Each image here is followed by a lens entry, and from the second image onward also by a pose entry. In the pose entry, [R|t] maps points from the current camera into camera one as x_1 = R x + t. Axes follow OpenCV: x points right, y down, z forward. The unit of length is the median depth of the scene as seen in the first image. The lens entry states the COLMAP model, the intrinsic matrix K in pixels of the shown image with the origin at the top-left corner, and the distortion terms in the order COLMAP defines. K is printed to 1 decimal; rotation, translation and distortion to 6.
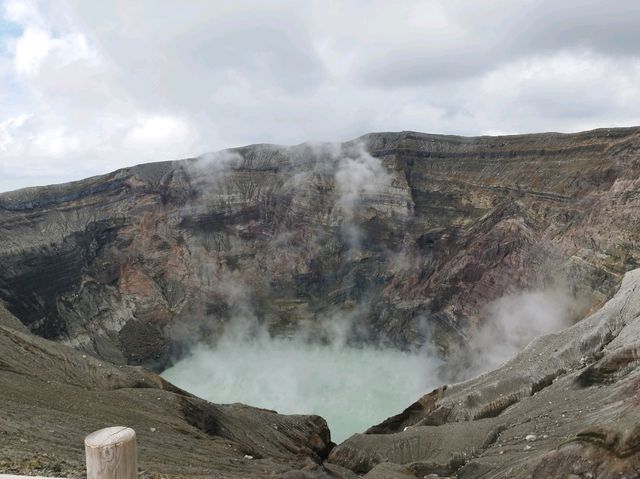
lens RADIAL K [[627.3, 0, 323.2], [0, 627.3, 237.8], [0, 0, 1]] dist [0.065711, -0.147578]
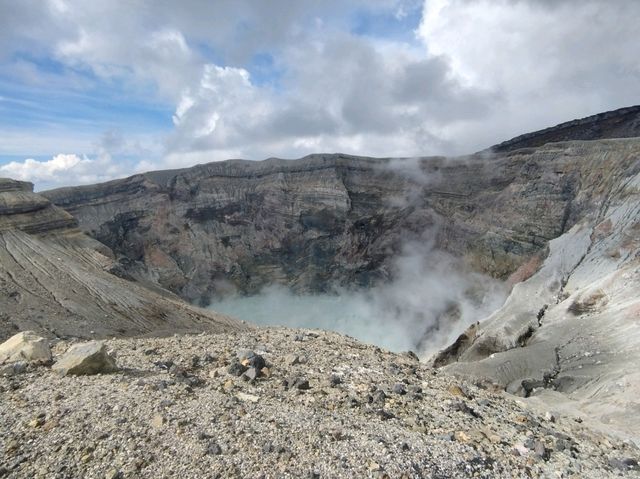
lens RADIAL K [[386.6, 0, 321.8], [0, 386.6, 237.9], [0, 0, 1]] dist [0.000716, -0.003846]
pose [[0.967137, -0.022907, 0.253220, -0.170173], [0.013841, 0.999200, 0.037526, 0.001466], [-0.253877, -0.032787, 0.966681, 0.103453]]
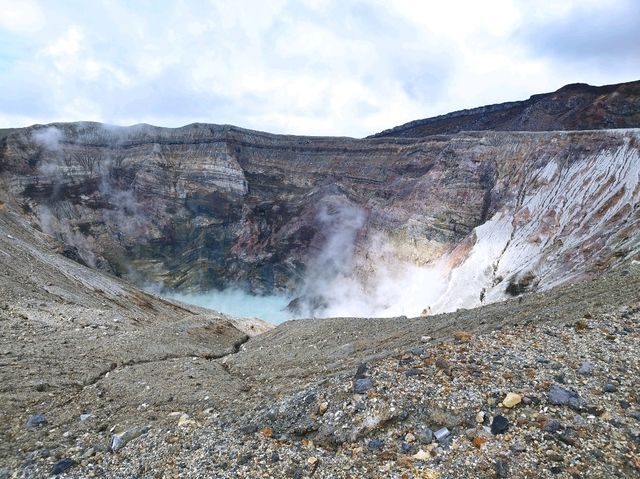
lens RADIAL K [[461.8, 0, 317.5], [0, 461.8, 238.0], [0, 0, 1]] dist [0.038463, -0.043666]
pose [[0.837192, -0.025685, 0.546306, -0.270239], [-0.004863, 0.998507, 0.054399, 0.009499], [-0.546888, -0.048200, 0.835817, 0.113657]]
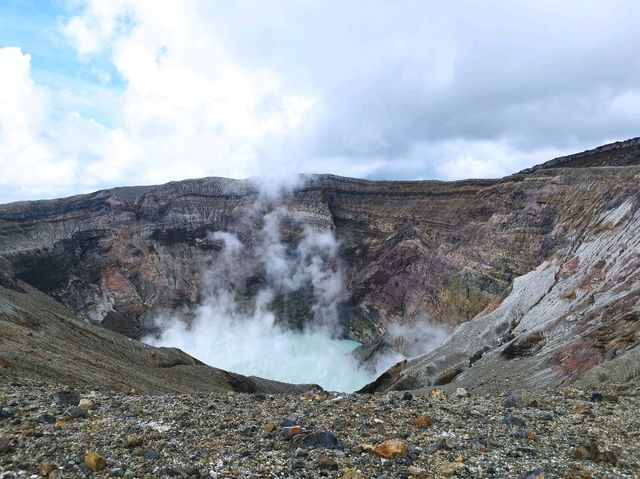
lens RADIAL K [[461.8, 0, 317.5], [0, 461.8, 238.0], [0, 0, 1]] dist [0.038463, -0.043666]
pose [[0.981644, 0.033462, 0.187764, -0.082688], [-0.027263, 0.998998, -0.035501, 0.007071], [-0.188763, 0.029730, 0.981572, 0.026217]]
